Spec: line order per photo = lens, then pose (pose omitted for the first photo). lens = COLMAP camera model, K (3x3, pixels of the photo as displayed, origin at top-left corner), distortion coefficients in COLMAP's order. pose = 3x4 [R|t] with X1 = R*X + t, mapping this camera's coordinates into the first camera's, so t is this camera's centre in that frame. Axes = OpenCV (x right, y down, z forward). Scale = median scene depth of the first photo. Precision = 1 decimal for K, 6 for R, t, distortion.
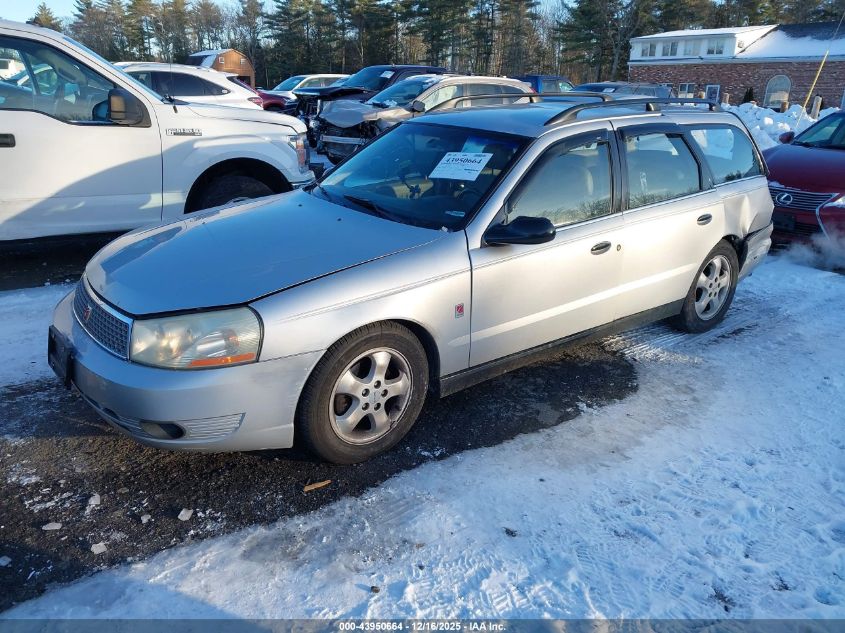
lens RADIAL K [[701.4, 0, 422.5], [0, 701.4, 316.5], [0, 0, 1]] dist [0.005788, -0.000172]
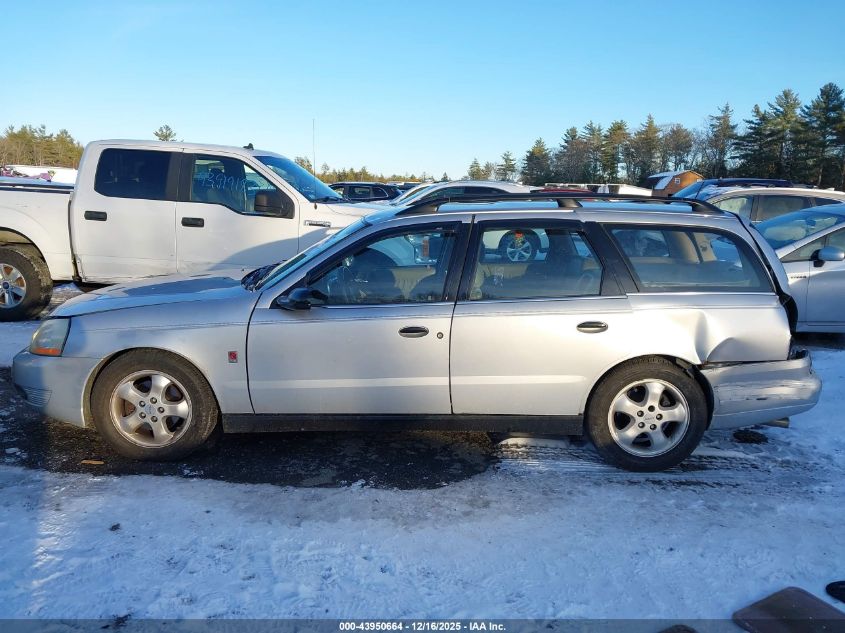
lens RADIAL K [[701.4, 0, 422.5], [0, 701.4, 316.5], [0, 0, 1]] dist [0.005788, -0.000172]
pose [[0.761601, 0.106413, -0.639249, 0.103538], [-0.209852, 0.973772, -0.087918, -0.003950], [0.613128, 0.201106, 0.763957, 0.027540]]
